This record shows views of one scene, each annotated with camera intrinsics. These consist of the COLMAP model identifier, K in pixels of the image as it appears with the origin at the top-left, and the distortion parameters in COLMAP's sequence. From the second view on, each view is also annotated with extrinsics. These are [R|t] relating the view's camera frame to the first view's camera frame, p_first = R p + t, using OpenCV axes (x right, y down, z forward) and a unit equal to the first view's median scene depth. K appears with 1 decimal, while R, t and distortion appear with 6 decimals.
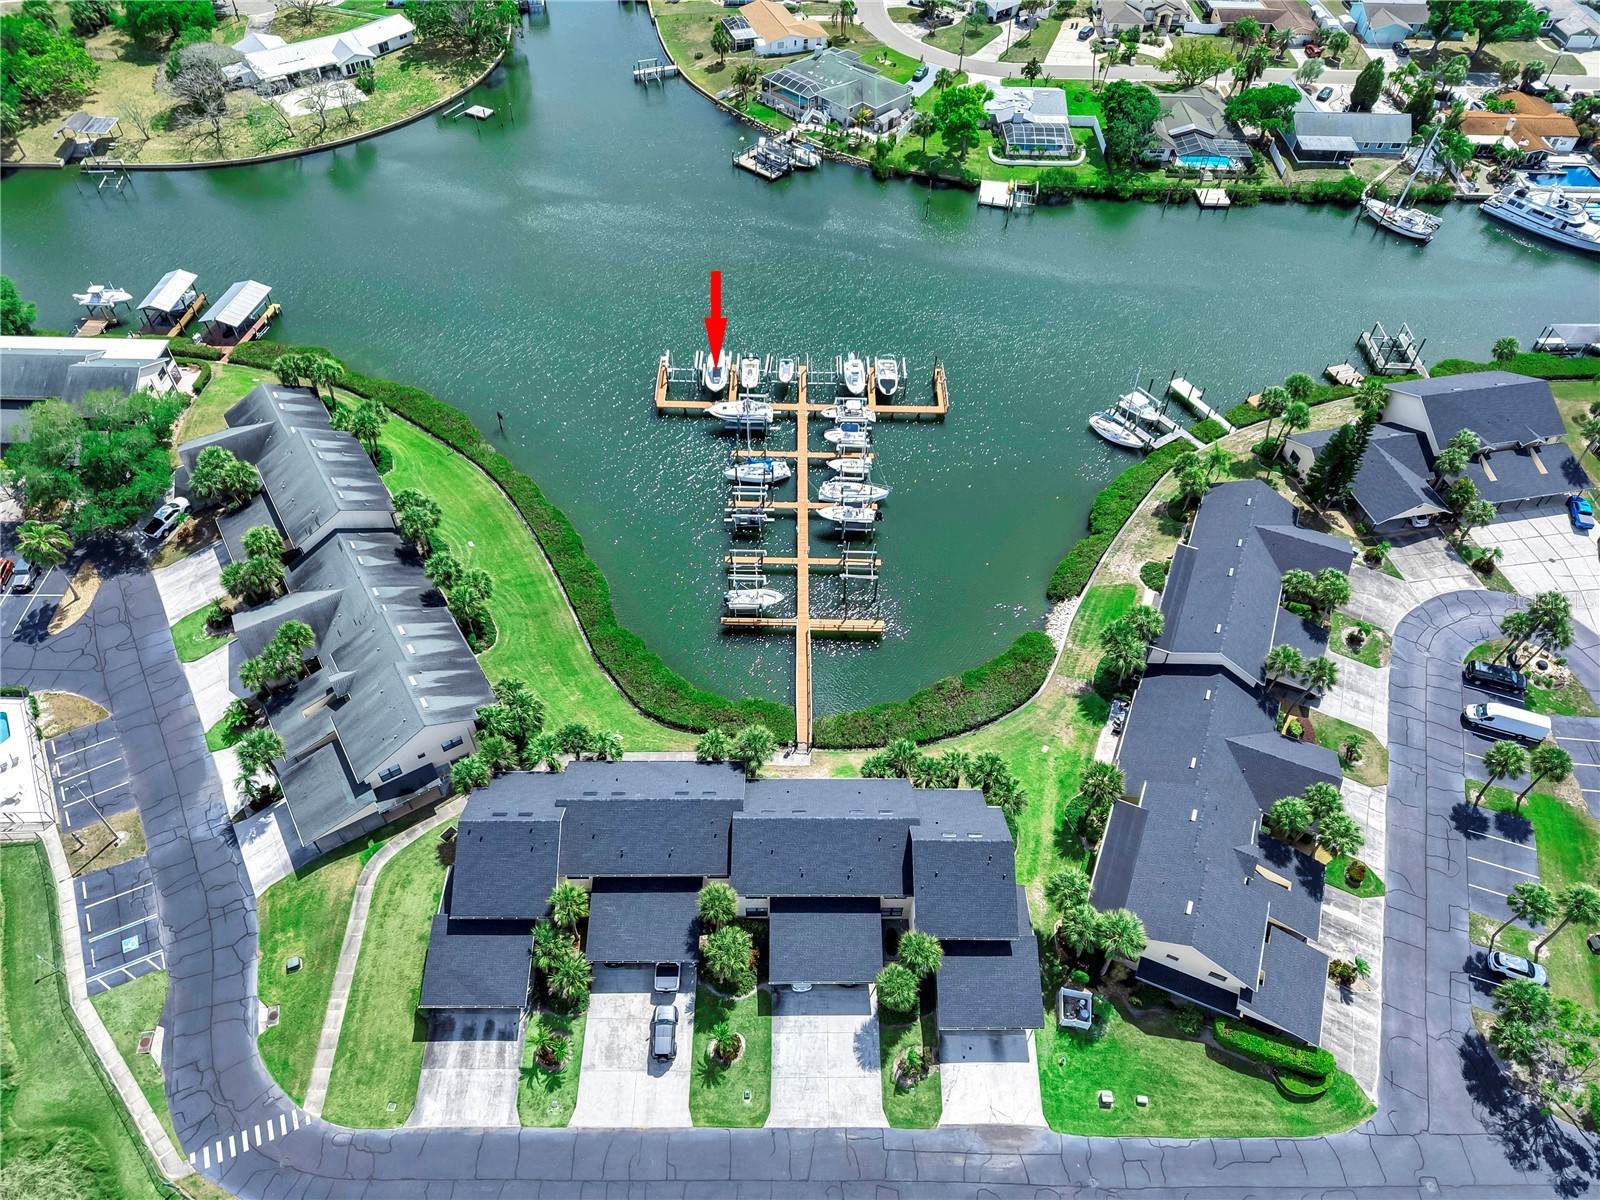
lens RADIAL K [[1095.2, 0, 800.0], [0, 1095.2, 600.0], [0, 0, 1]] dist [0.008736, 0.006056]
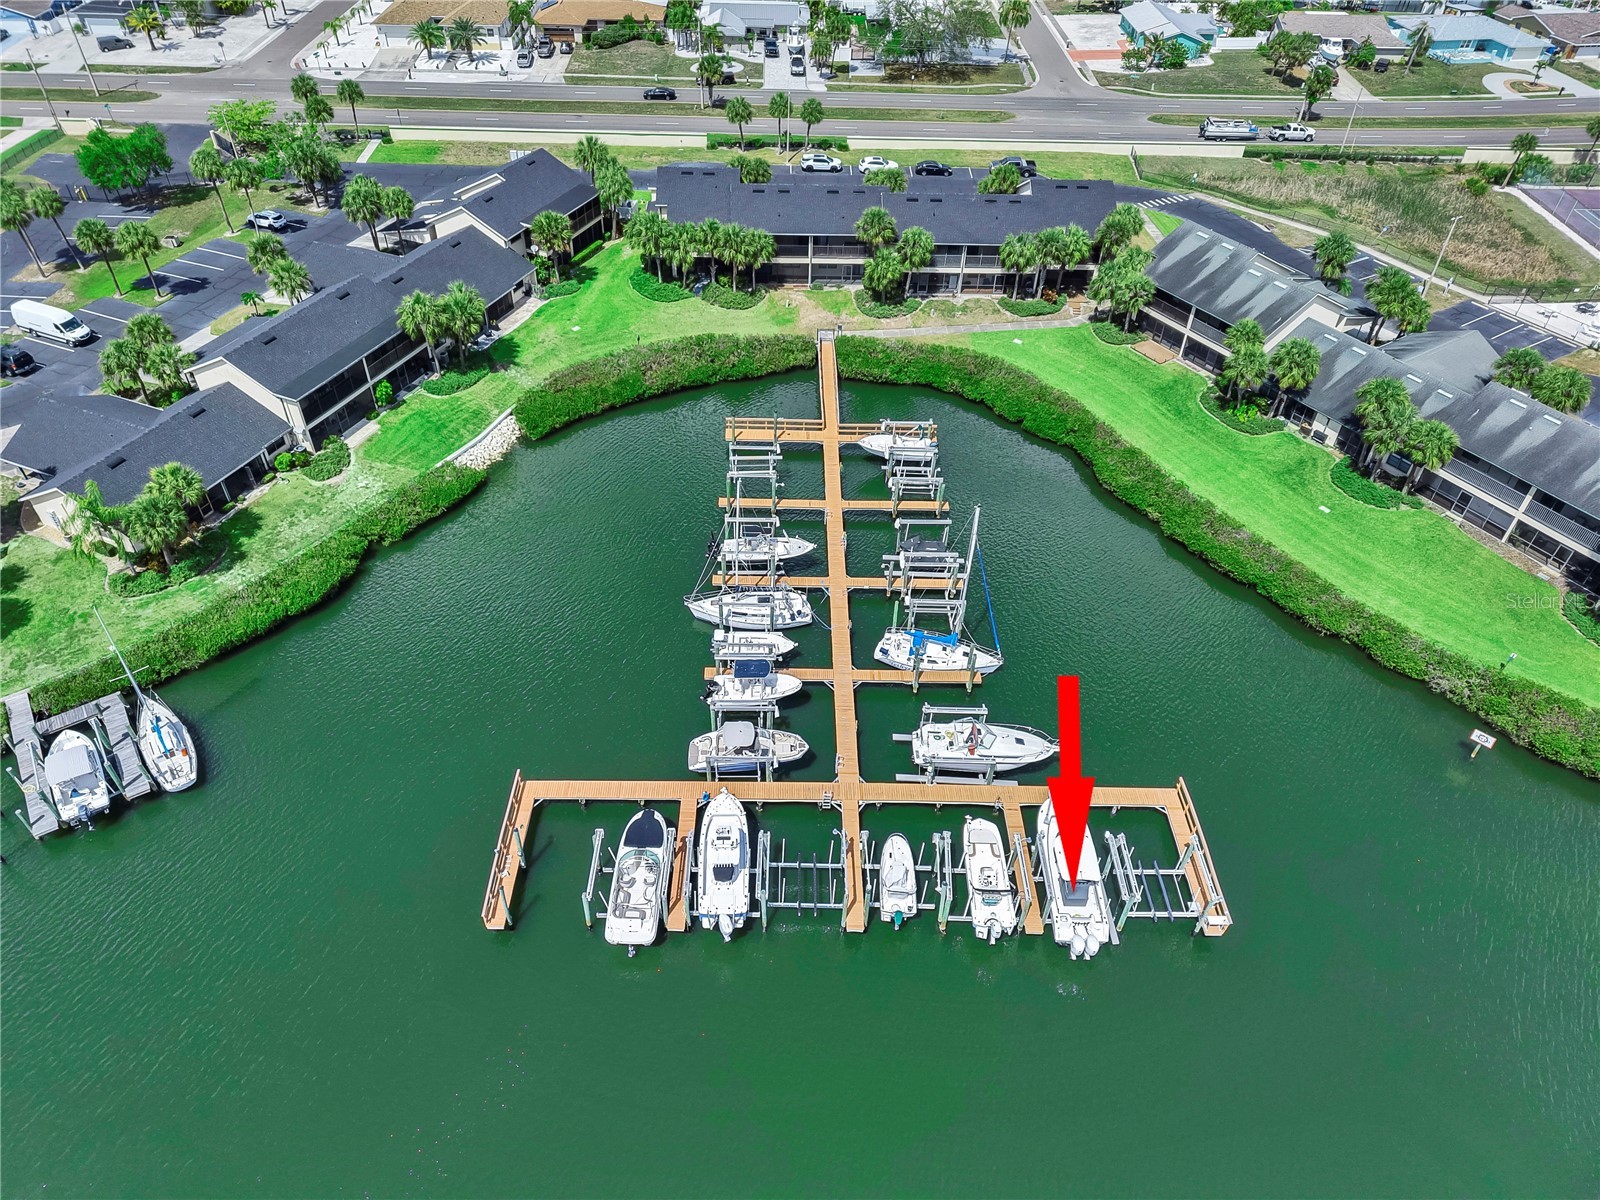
lens RADIAL K [[1095.2, 0, 800.0], [0, 1095.2, 600.0], [0, 0, 1]] dist [0.008736, 0.006056]
pose [[-0.998989, -0.032443, -0.031135, 0.061334], [-0.030955, -0.006055, 0.999502, -0.942339], [-0.032615, 0.999455, 0.005044, 1.413158]]
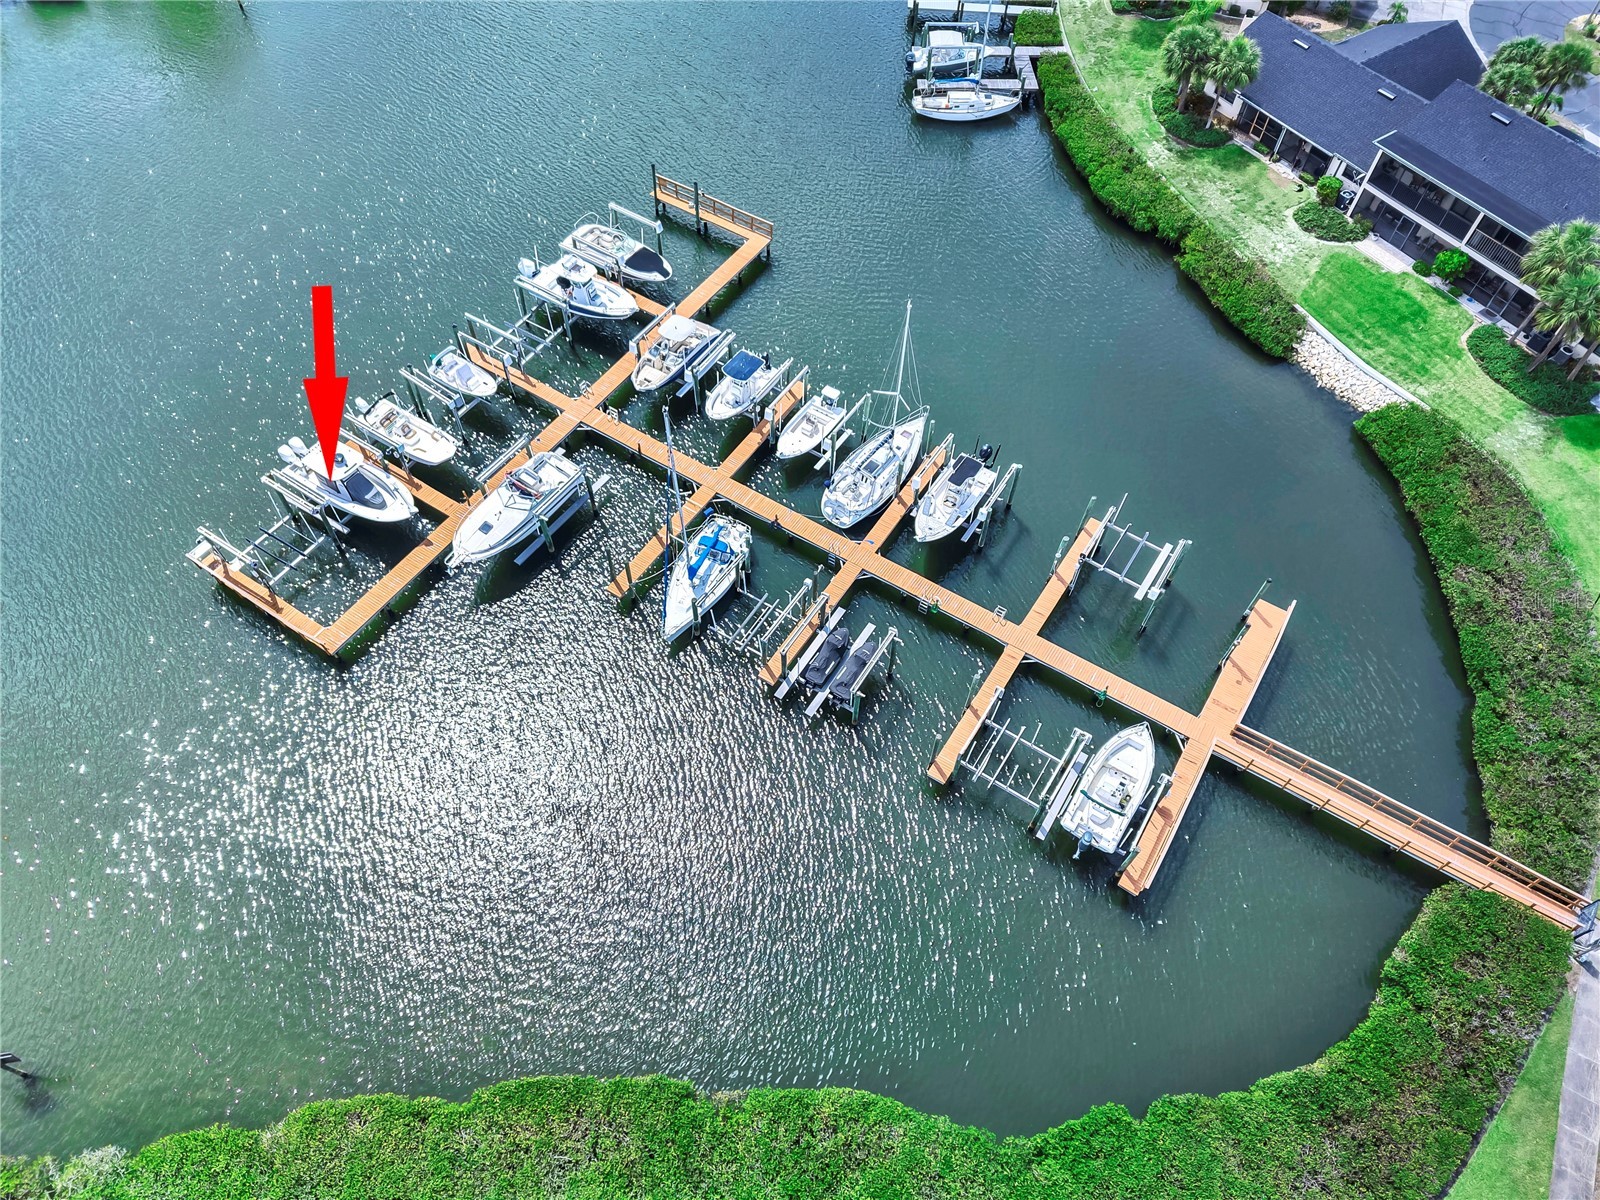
lens RADIAL K [[1095.2, 0, 800.0], [0, 1095.2, 600.0], [0, 0, 1]] dist [0.008736, 0.006056]
pose [[0.540578, -0.693224, 0.476672, -0.316777], [0.621634, 0.710910, 0.328903, -0.322285], [-0.566874, 0.118518, 0.815234, 0.935511]]
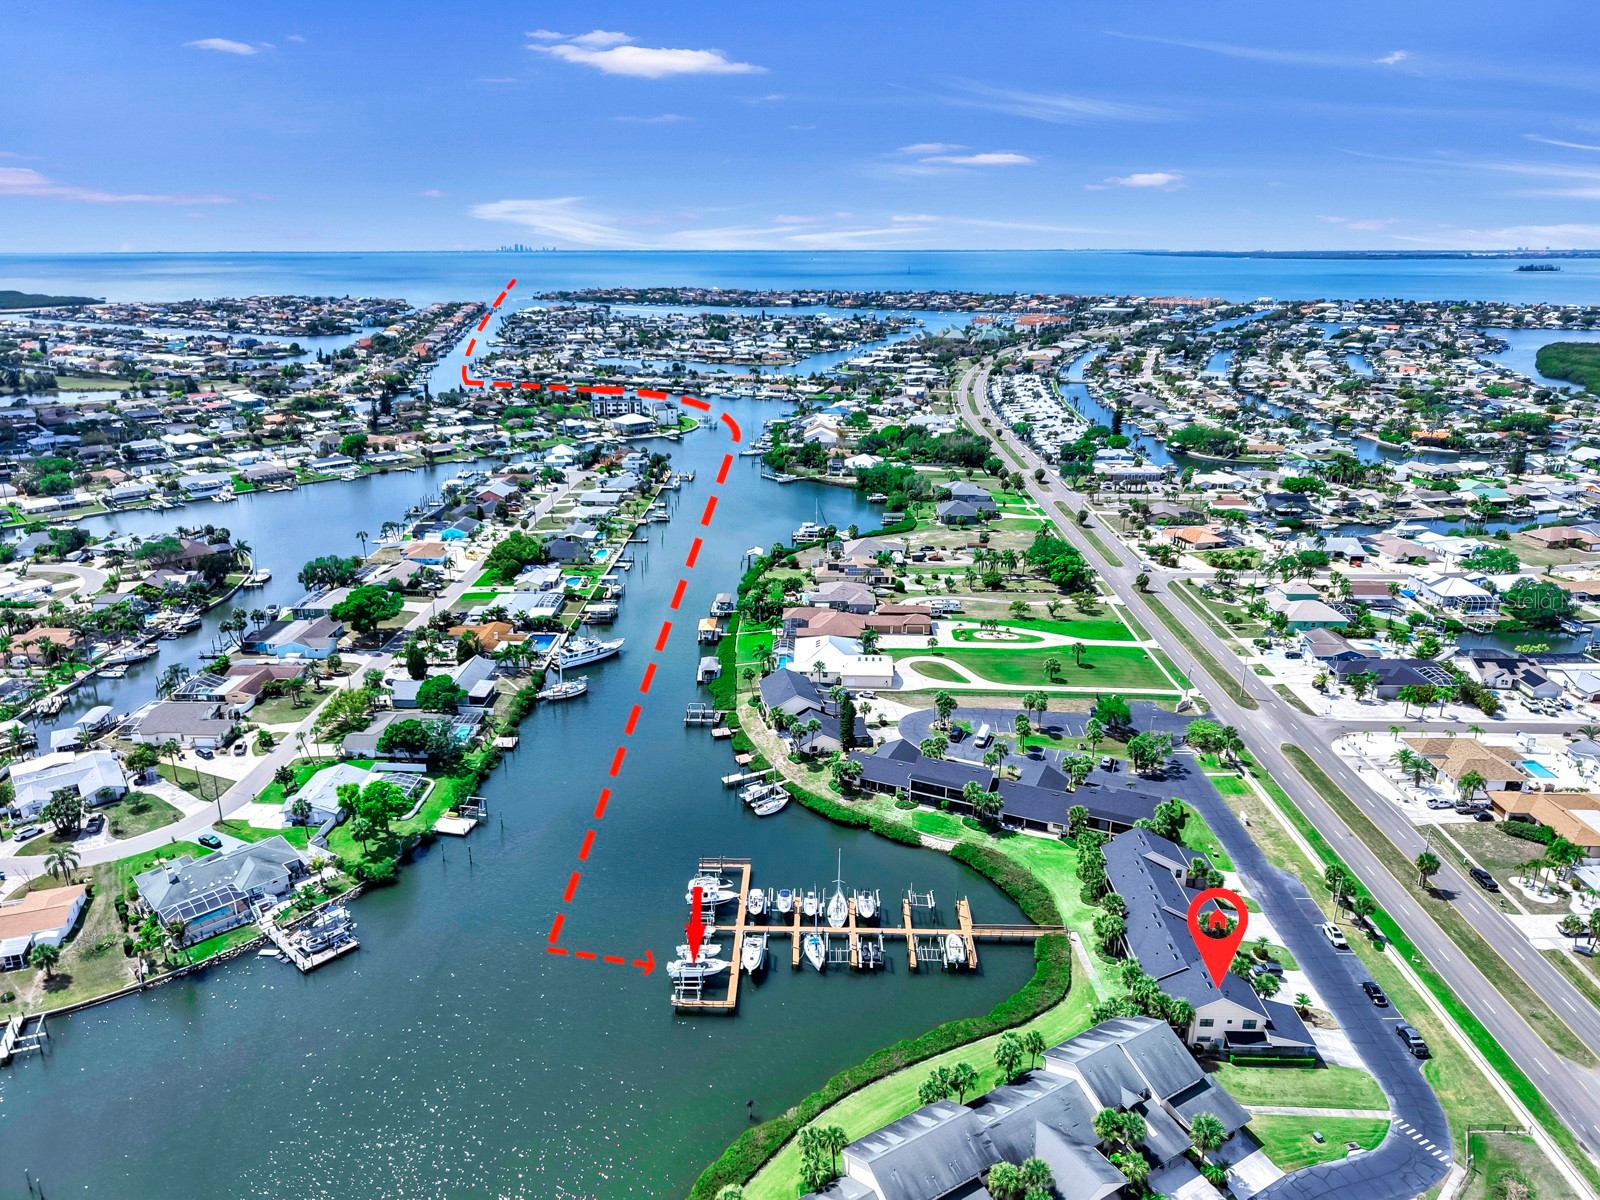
lens RADIAL K [[1080.2, 0, 800.0], [0, 1080.2, 600.0], [0, 0, 1]] dist [0.066338, -0.119256]
pose [[0.019632, -0.339268, 0.940485, -1.587988], [0.747338, 0.629847, 0.211609, -0.955380], [-0.664154, 0.698706, 0.265913, 0.554146]]
